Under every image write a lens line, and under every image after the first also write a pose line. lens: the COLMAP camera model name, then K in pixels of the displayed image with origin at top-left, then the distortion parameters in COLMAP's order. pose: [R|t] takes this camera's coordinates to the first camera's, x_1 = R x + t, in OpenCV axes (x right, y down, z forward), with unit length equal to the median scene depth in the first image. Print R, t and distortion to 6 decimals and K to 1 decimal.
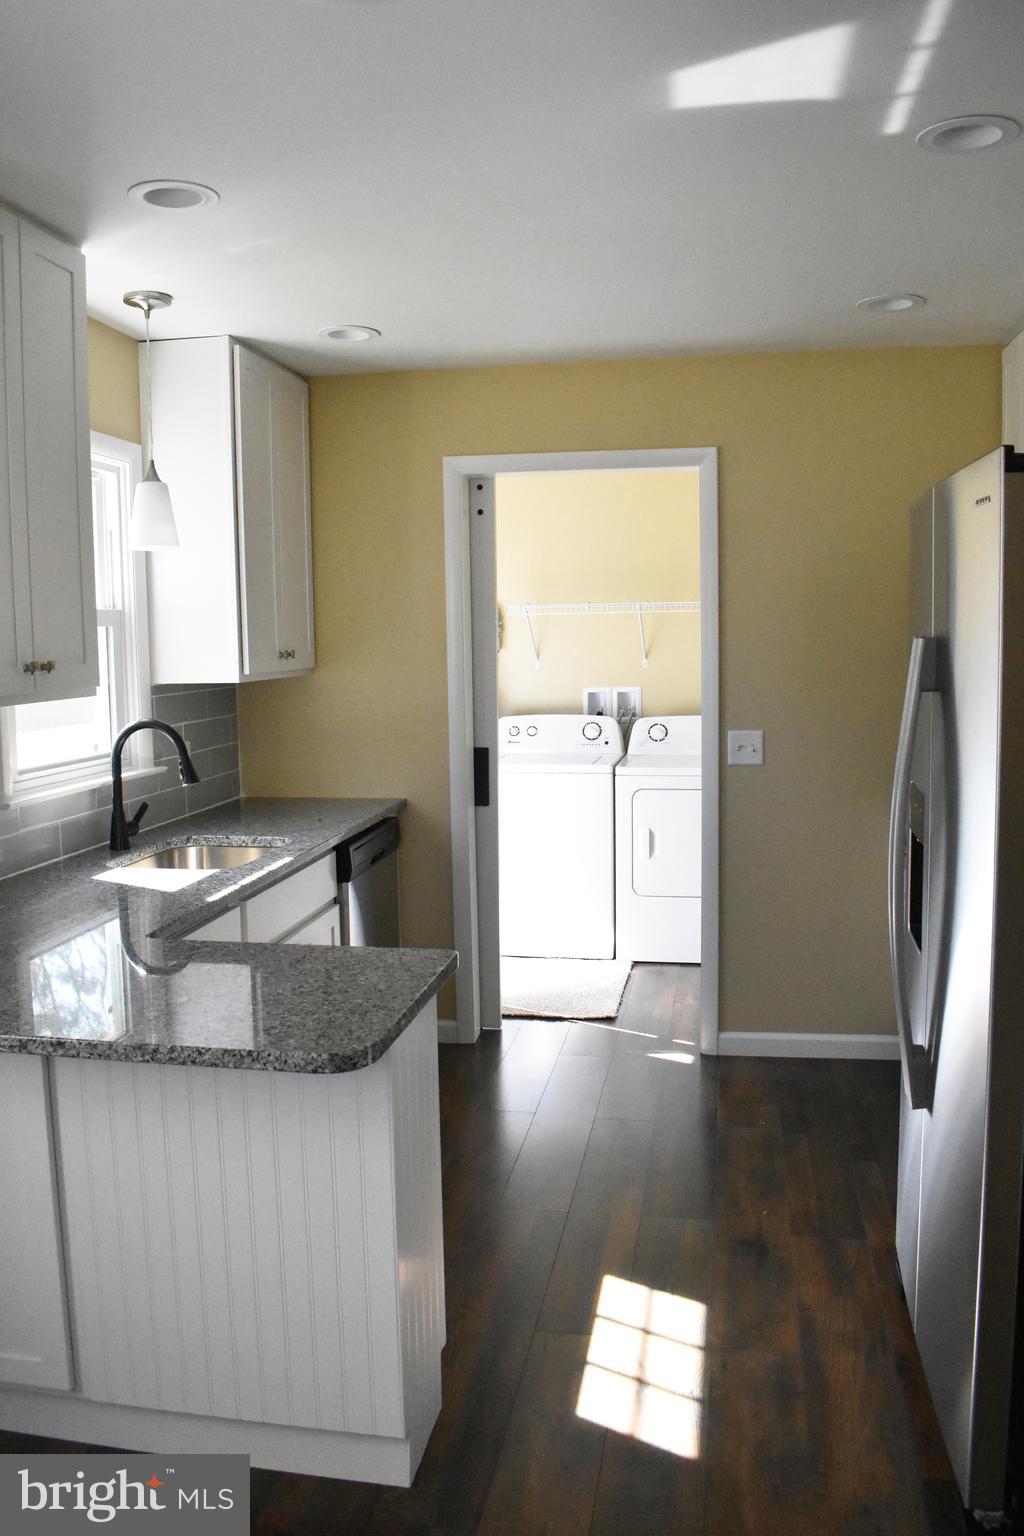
lens RADIAL K [[1248.0, 0, 479.8], [0, 1248.0, 754.4], [0, 0, 1]] dist [-0.087581, -0.005035]
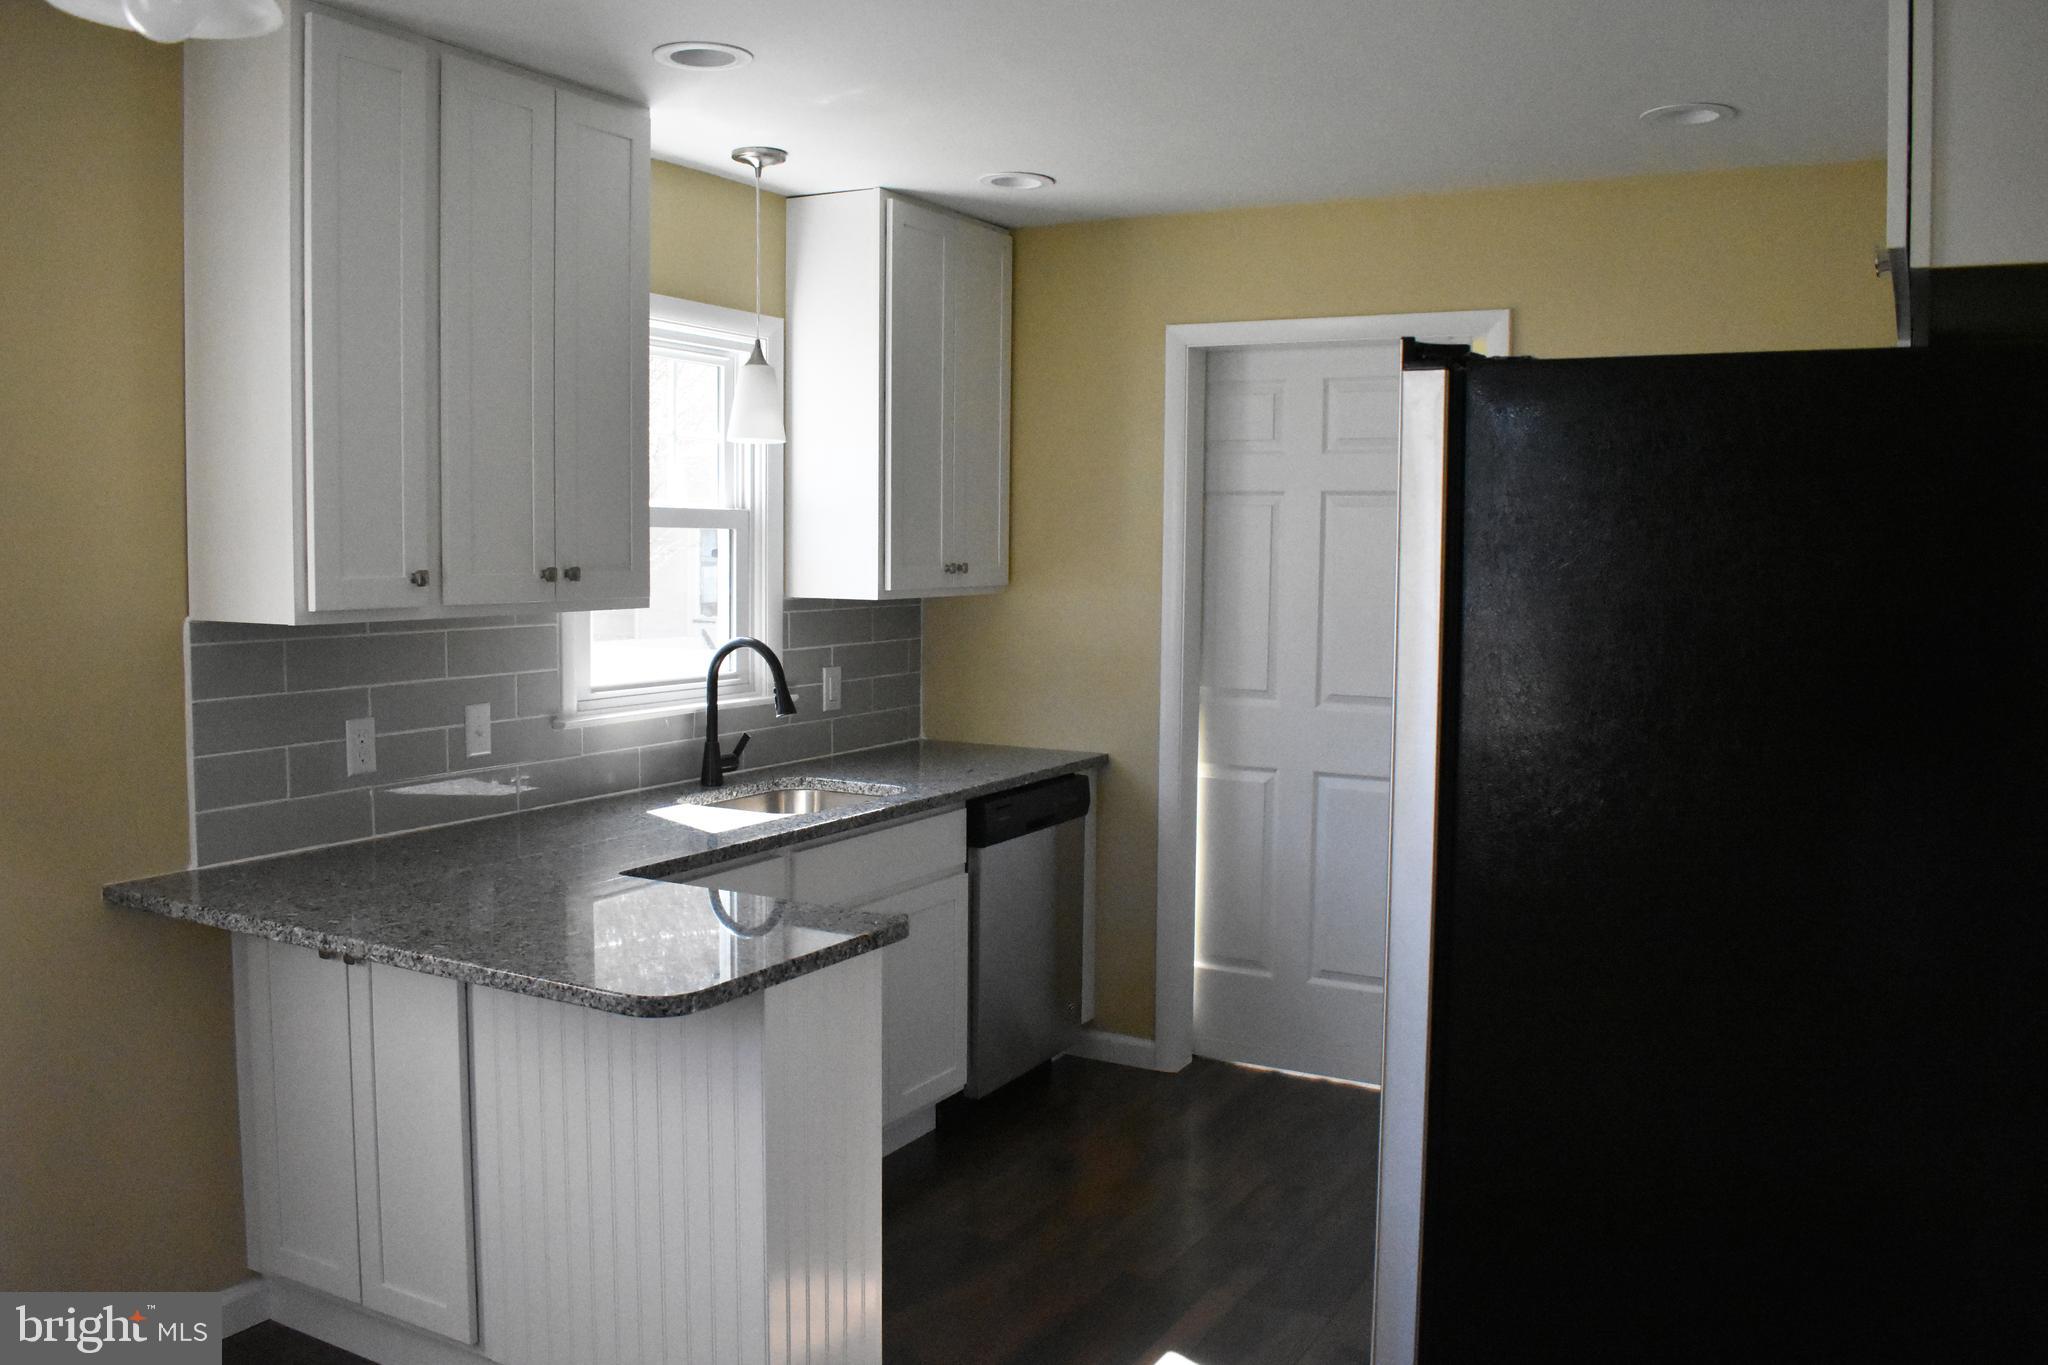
lens RADIAL K [[1664.0, 0, 917.4], [0, 1664.0, 677.3], [0, 0, 1]] dist [-0.087581, -0.005035]
pose [[0.941838, 0.052339, -0.331968, 0.230958], [-0.056854, 0.998375, -0.003896, -0.003035], [0.331224, 0.022543, 0.943283, -0.056014]]
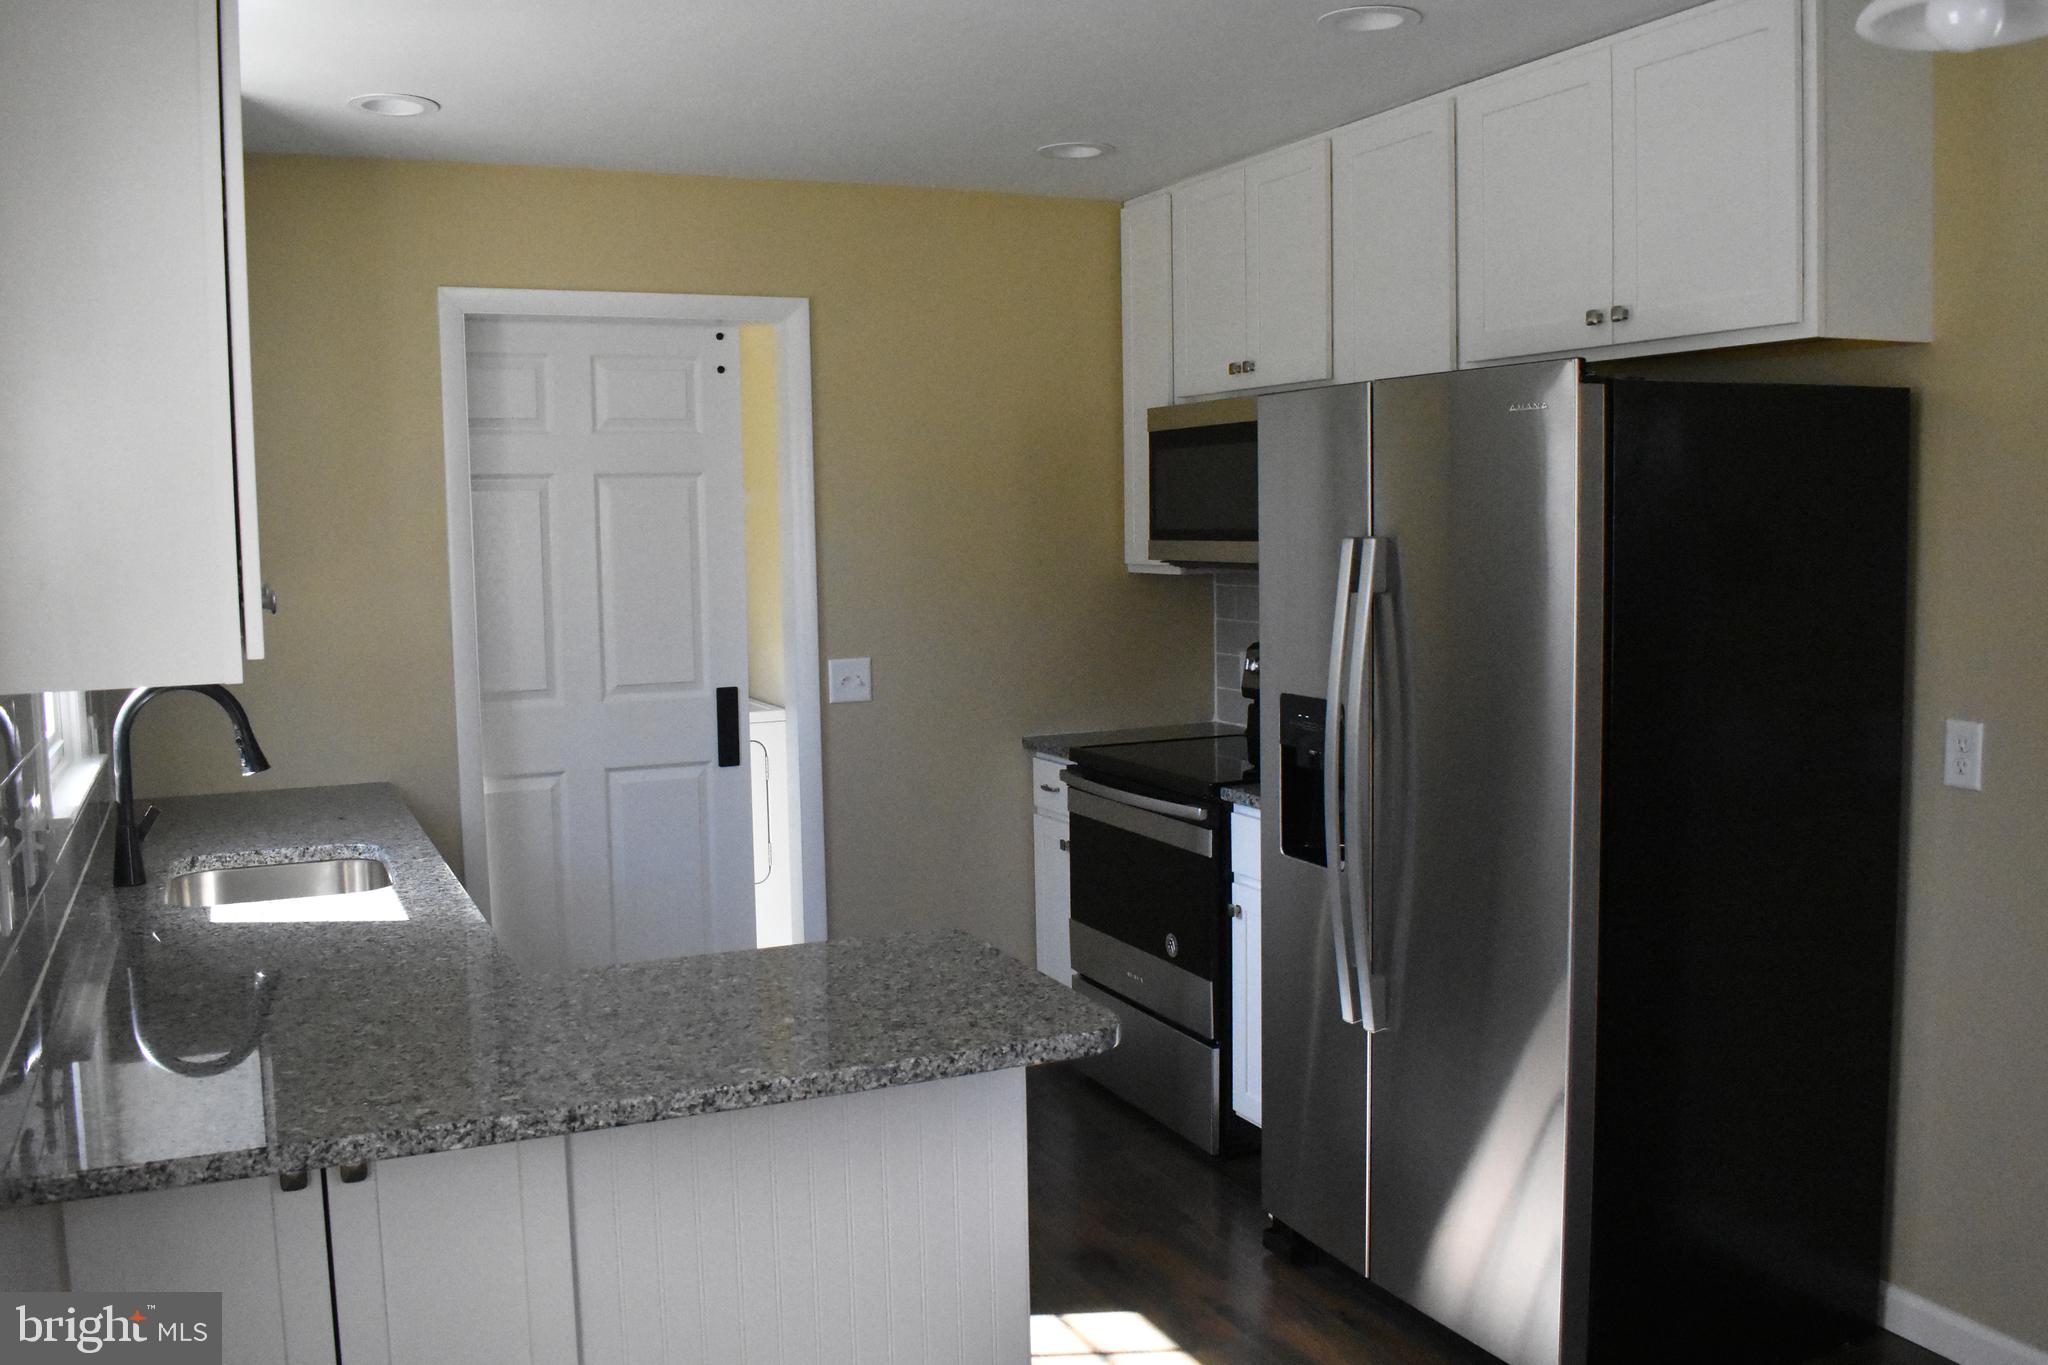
lens RADIAL K [[1773.3, 0, 1018.2], [0, 1773.3, 685.9], [0, 0, 1]] dist [-0.073423, 0.001546]
pose [[0.817272, -0.051355, 0.573960, -0.425441], [0.059349, 0.998226, 0.004808, -0.001464], [-0.573188, 0.030134, 0.818869, 0.017071]]
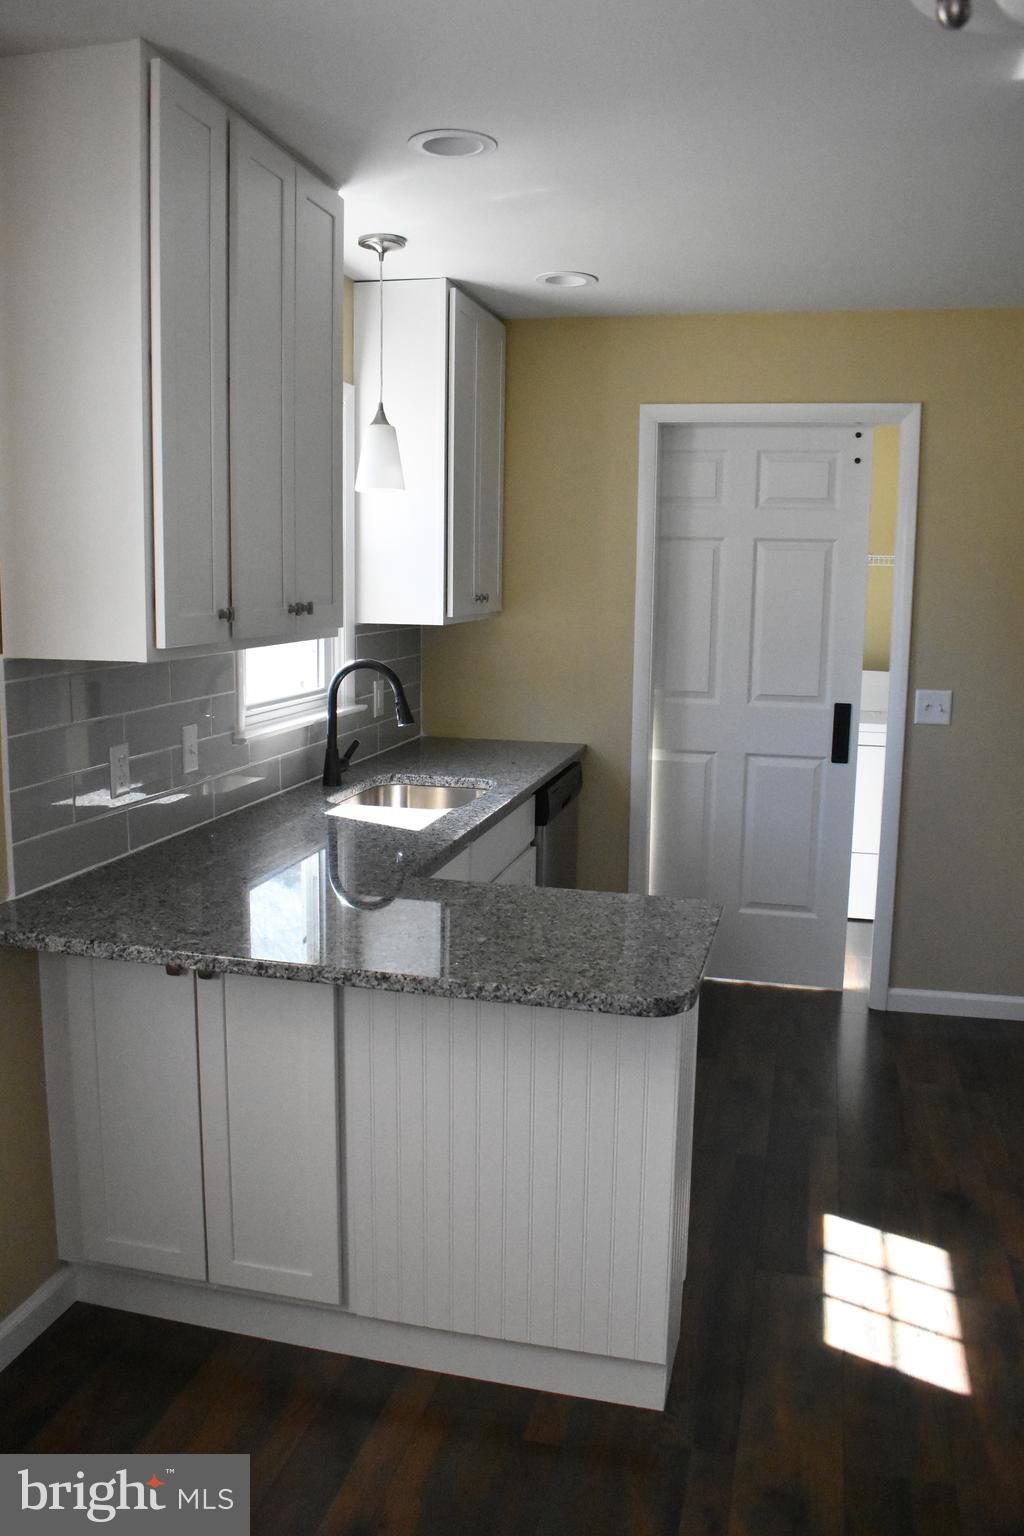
lens RADIAL K [[1248.0, 0, 483.0], [0, 1248.0, 758.8], [0, 0, 1]] dist [-0.087581, -0.005035]
pose [[0.997354, 0.039305, -0.061150, -0.104982], [-0.036032, 0.997904, 0.053751, -0.005286], [0.063134, -0.051405, 0.996680, -0.019773]]
